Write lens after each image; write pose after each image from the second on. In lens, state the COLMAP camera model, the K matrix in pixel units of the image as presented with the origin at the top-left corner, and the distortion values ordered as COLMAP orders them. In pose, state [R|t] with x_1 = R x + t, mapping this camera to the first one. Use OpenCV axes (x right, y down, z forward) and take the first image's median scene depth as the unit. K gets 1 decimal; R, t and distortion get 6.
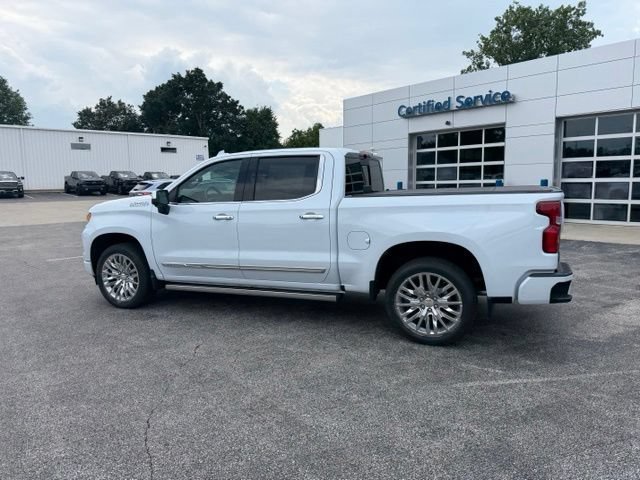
lens RADIAL K [[447.8, 0, 315.6], [0, 447.8, 239.7], [0, 0, 1]] dist [0.036620, -0.049312]
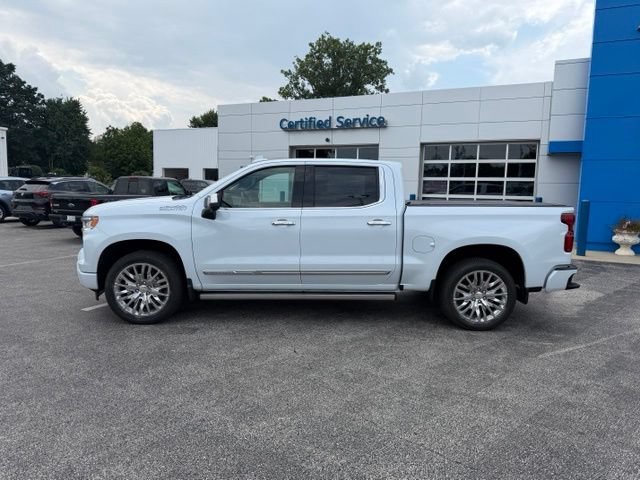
lens RADIAL K [[447.8, 0, 315.9], [0, 447.8, 237.9], [0, 0, 1]] dist [0.036620, -0.049312]
pose [[0.916666, -0.002740, 0.399645, -0.465910], [0.011205, 0.999760, -0.018846, 0.002589], [-0.399498, 0.021753, 0.916476, 0.047019]]
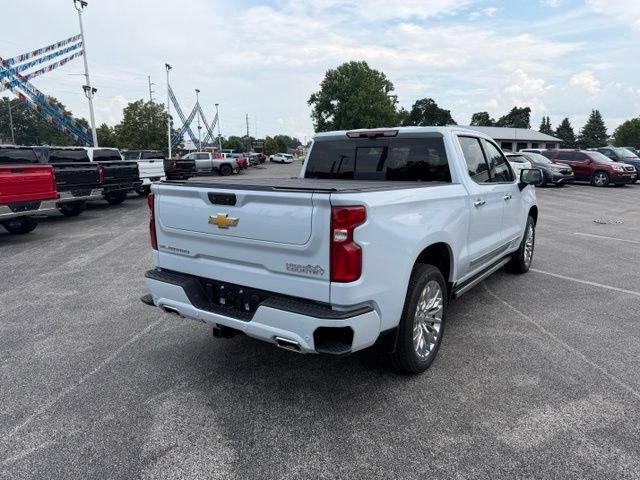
lens RADIAL K [[449.2, 0, 322.4], [0, 449.2, 241.8], [0, 0, 1]] dist [0.029441, -0.040201]
pose [[-0.206076, 0.196418, -0.958620, 0.900191], [-0.128515, 0.965729, 0.225502, -0.158912], [0.970060, 0.169668, -0.173771, 0.996946]]
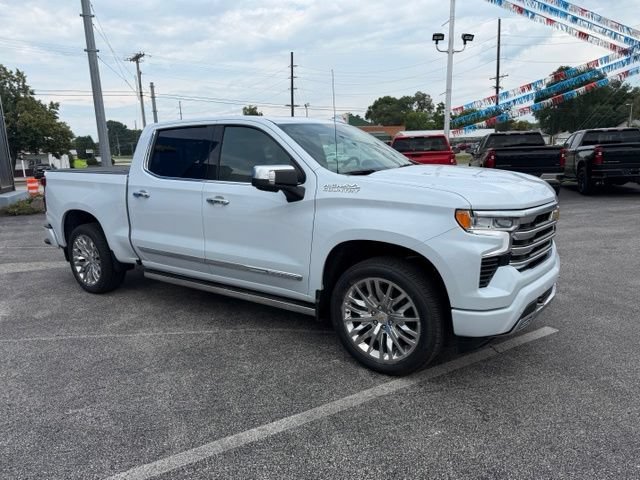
lens RADIAL K [[447.8, 0, 313.3], [0, 447.8, 236.5], [0, 0, 1]] dist [0.036620, -0.049312]
pose [[-0.977316, 0.014169, 0.211313, -0.326765], [0.080252, 0.948129, 0.307588, -0.233233], [-0.195993, 0.317569, -0.927759, 1.792058]]
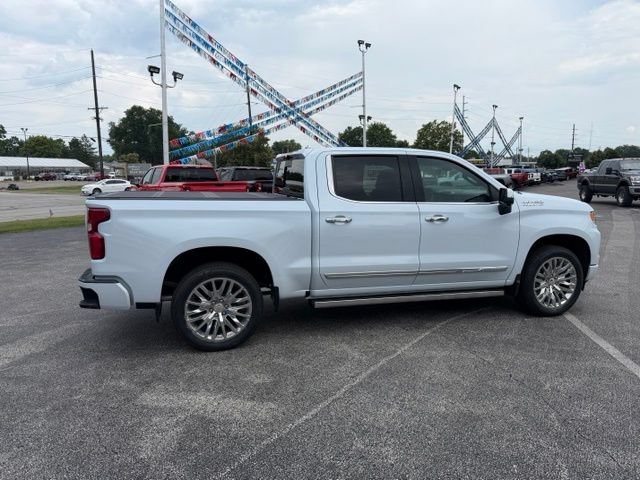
lens RADIAL K [[447.8, 0, 315.5], [0, 447.8, 243.6], [0, 0, 1]] dist [0.036620, -0.049312]
pose [[-0.777912, 0.115956, -0.617582, 0.629028], [-0.065576, 0.962479, 0.263314, -0.243779], [0.624943, 0.245334, -0.741119, 1.651242]]
